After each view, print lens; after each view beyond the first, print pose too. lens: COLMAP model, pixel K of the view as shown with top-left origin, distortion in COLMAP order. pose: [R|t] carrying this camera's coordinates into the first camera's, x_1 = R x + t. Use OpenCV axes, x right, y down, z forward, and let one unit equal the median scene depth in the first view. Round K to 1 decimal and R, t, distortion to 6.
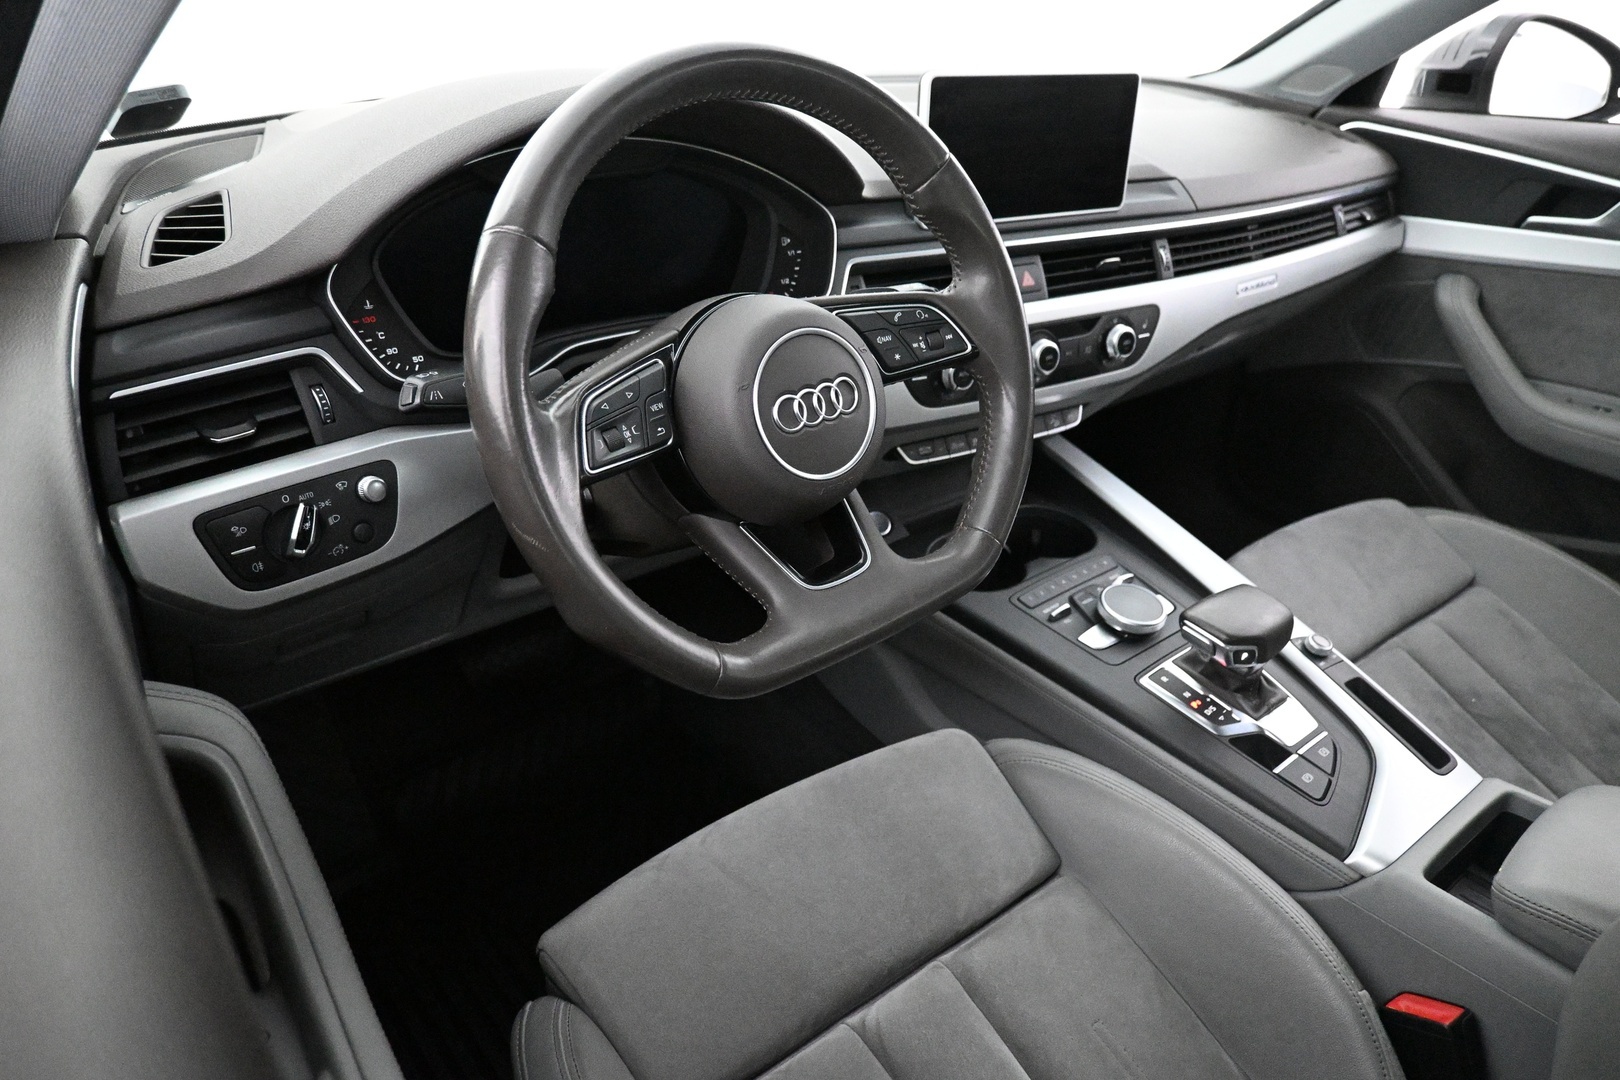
lens RADIAL K [[1114.0, 0, 810.0], [0, 1114.0, 540.0], [0, 0, 1]] dist [0.005202, 0.002414]
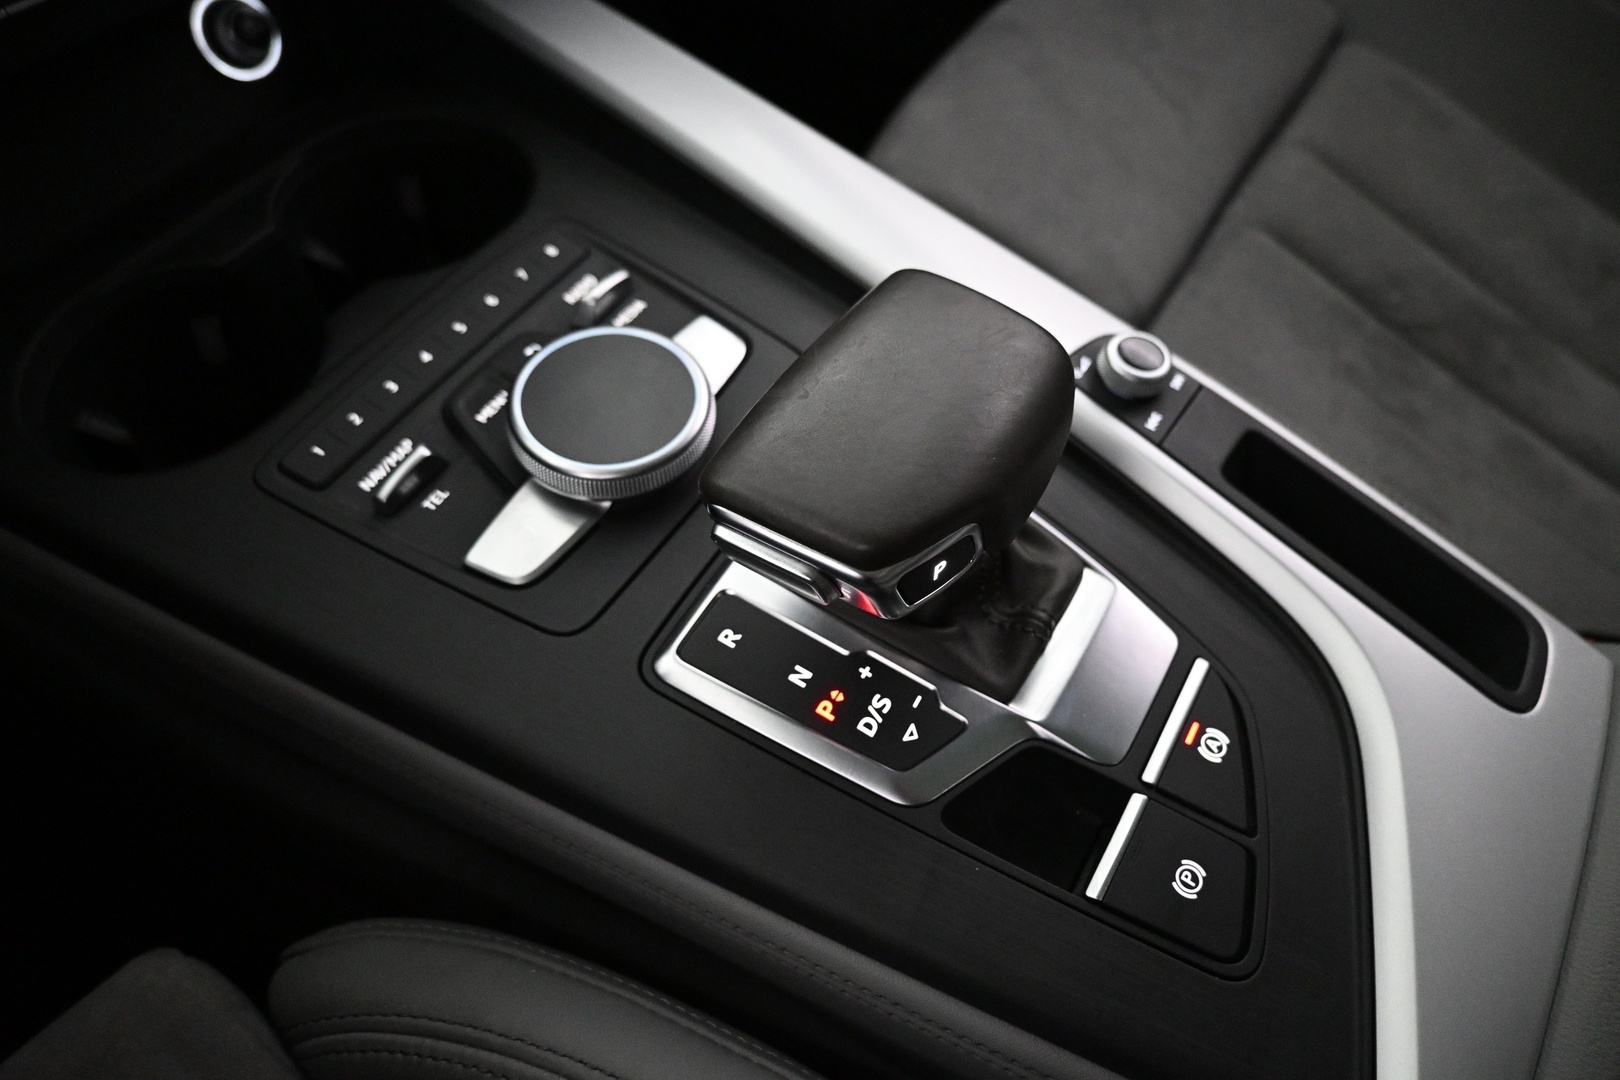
lens RADIAL K [[1114.0, 0, 810.0], [0, 1114.0, 540.0], [0, 0, 1]] dist [0.005202, 0.002414]
pose [[0.943573, -0.302473, 0.134831, 0.266759], [0.229126, 0.890244, 0.393659, -0.019563], [-0.239104, -0.340553, 0.909315, 0.620803]]
